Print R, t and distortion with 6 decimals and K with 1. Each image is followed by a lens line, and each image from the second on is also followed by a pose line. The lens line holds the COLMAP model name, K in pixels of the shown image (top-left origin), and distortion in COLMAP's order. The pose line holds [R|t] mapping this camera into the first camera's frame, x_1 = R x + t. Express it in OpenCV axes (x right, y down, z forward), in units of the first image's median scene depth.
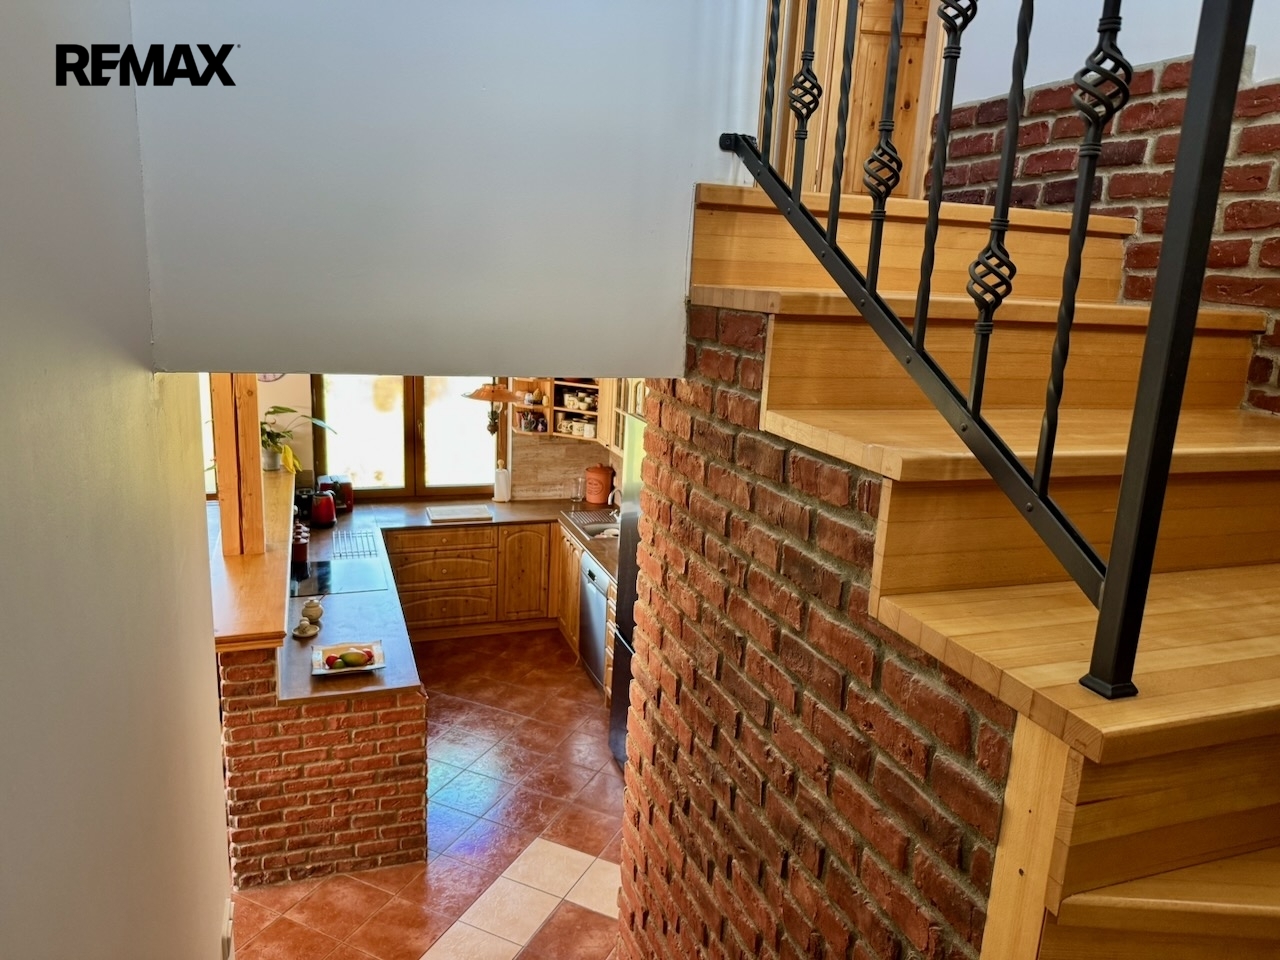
lens RADIAL K [[895.7, 0, 639.0], [0, 895.7, 478.9], [0, 0, 1]] dist [0.062064, -0.080269]
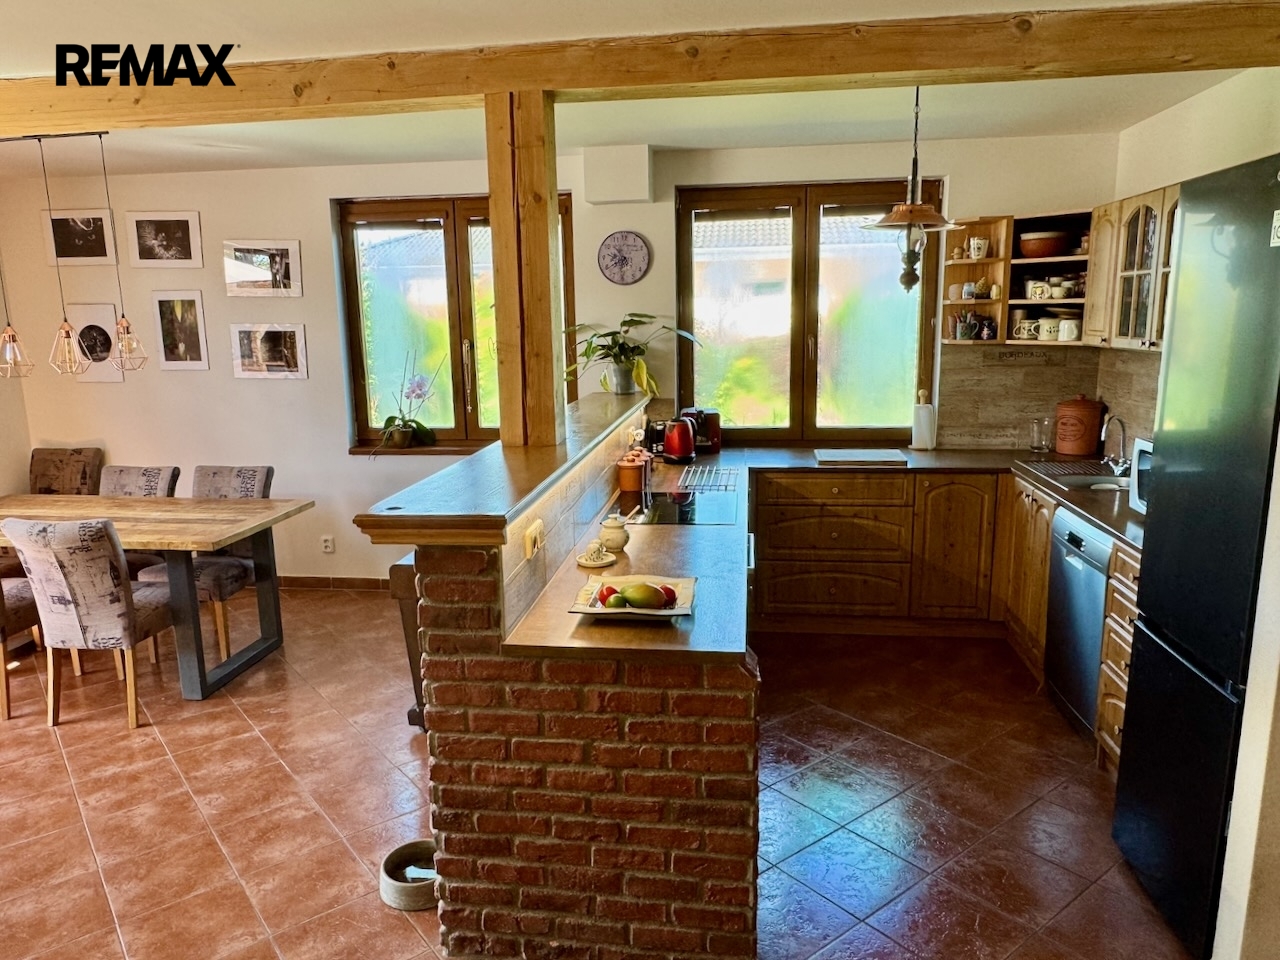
lens RADIAL K [[877.9, 0, 635.3], [0, 877.9, 493.0], [0, 0, 1]] dist [0.005362, -0.002728]
pose [[0.889342, 0.025479, -0.456532, -0.058800], [-0.041614, 0.998813, -0.025322, 0.130252], [0.455345, 0.041518, 0.889346, 0.439241]]
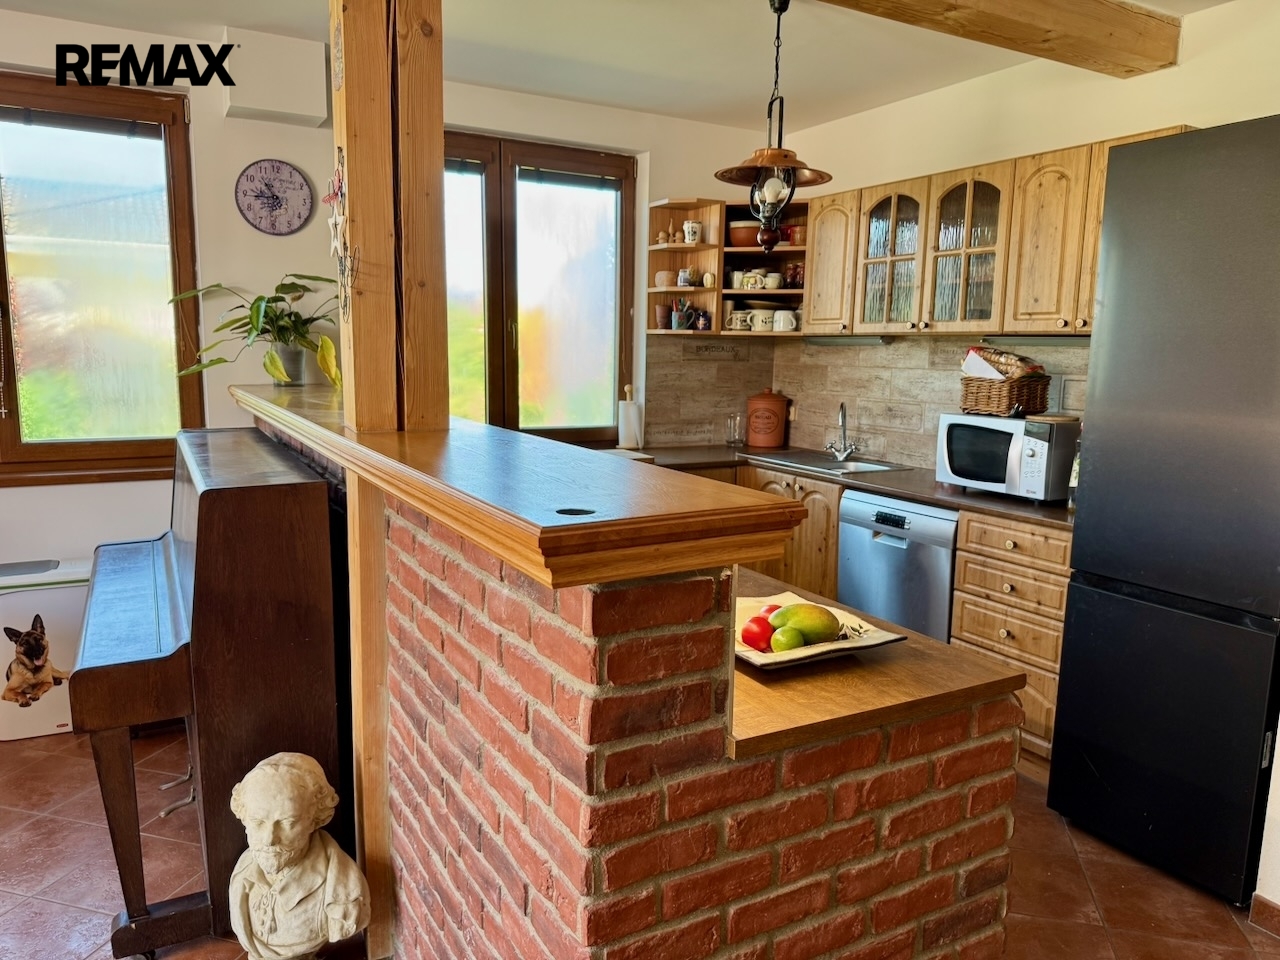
lens RADIAL K [[895.7, 0, 638.2], [0, 895.7, 487.5], [0, 0, 1]] dist [0.062064, -0.080269]
pose [[0.984128, -0.059262, 0.167271, -0.392380], [0.070570, 0.995548, -0.062483, 0.141136], [-0.162823, 0.073296, 0.983929, 0.559022]]
